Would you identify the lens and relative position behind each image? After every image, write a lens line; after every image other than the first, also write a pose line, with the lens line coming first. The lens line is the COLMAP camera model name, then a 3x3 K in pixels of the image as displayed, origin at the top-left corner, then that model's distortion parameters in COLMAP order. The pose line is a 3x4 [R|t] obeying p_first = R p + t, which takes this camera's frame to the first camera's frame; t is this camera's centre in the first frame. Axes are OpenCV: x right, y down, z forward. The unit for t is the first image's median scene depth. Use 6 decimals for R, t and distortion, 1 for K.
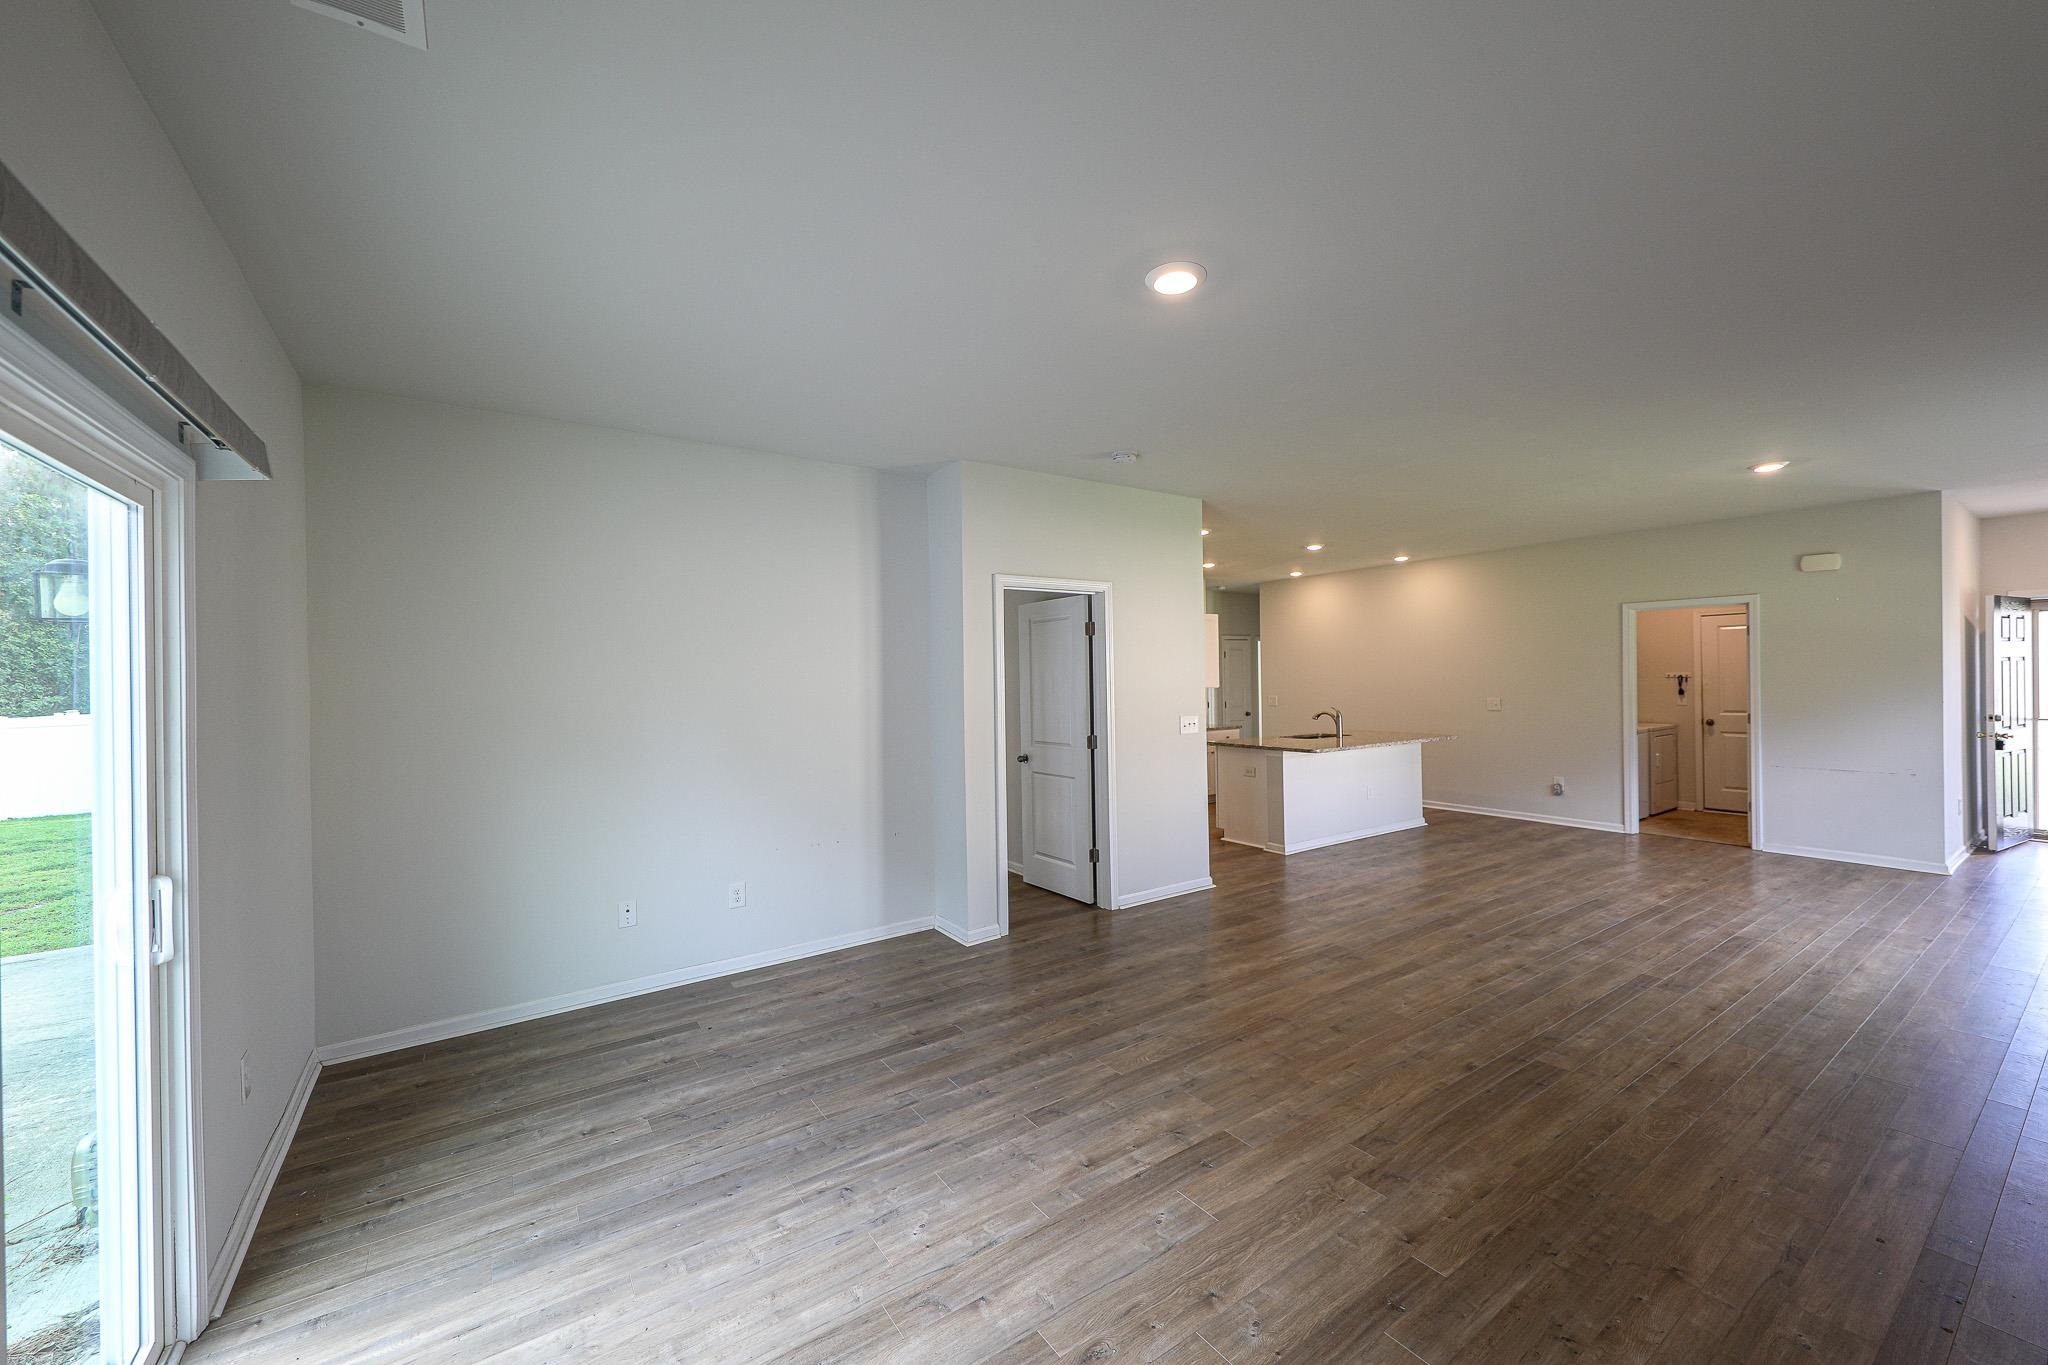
lens RADIAL K [[780.5, 0, 1027.0], [0, 780.5, 679.1], [0, 0, 1]] dist [0.005882, -0.001332]
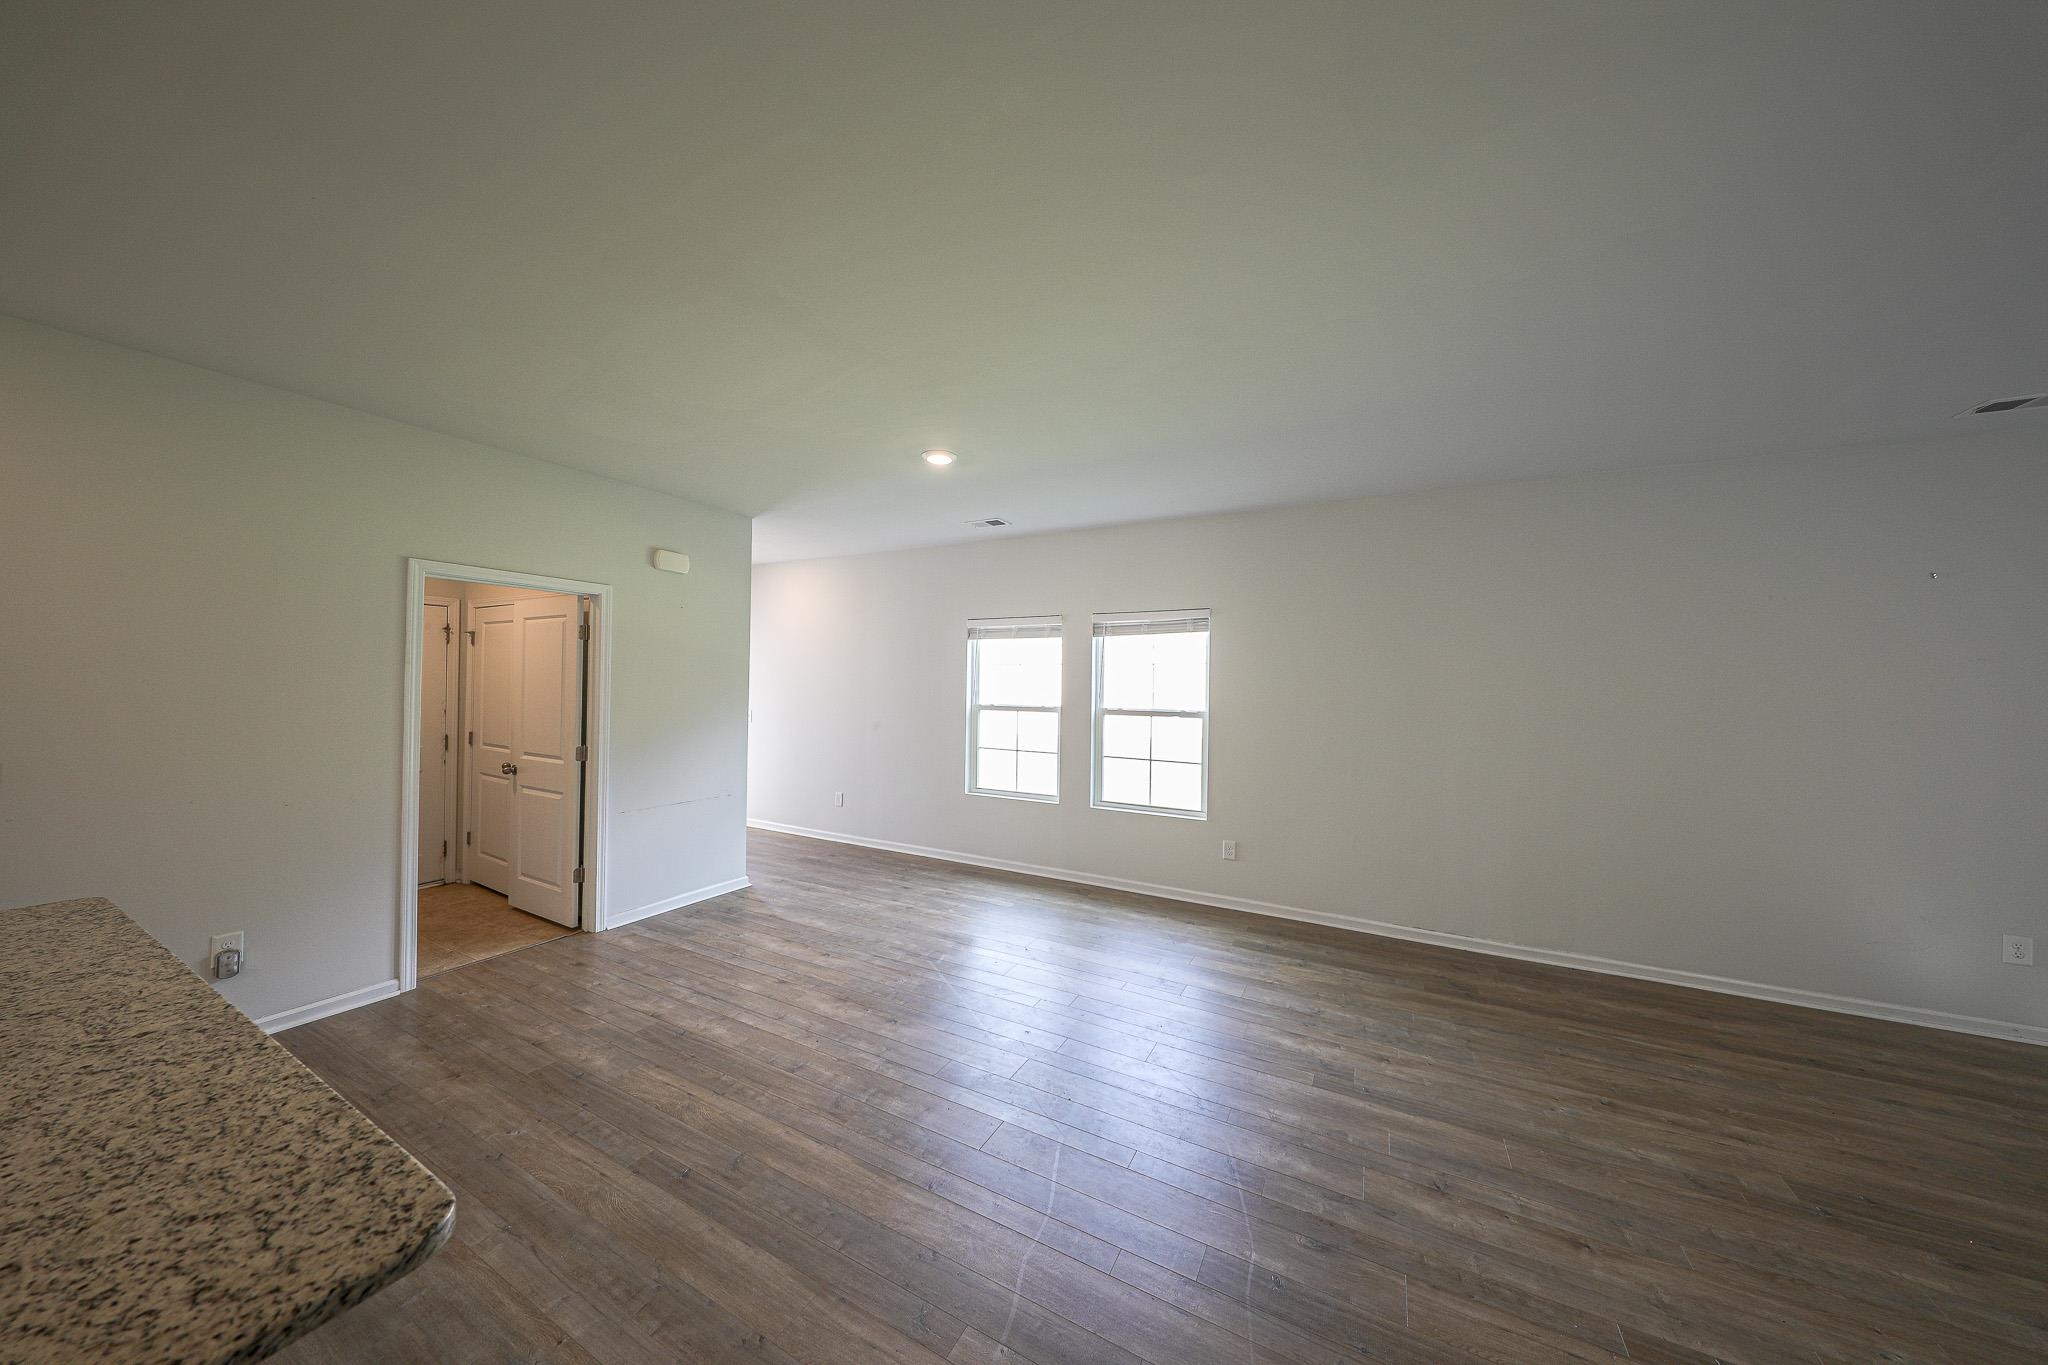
lens RADIAL K [[651.6, 0, 1033.2], [0, 651.6, 668.8], [0, 0, 1]] dist [-0.007584, -0.000189]
pose [[-0.460000, 0.029695, 0.887422, 0.199005], [-0.001713, 0.999409, -0.034330, -0.008419], [-0.887917, -0.017312, -0.459677, 0.933129]]
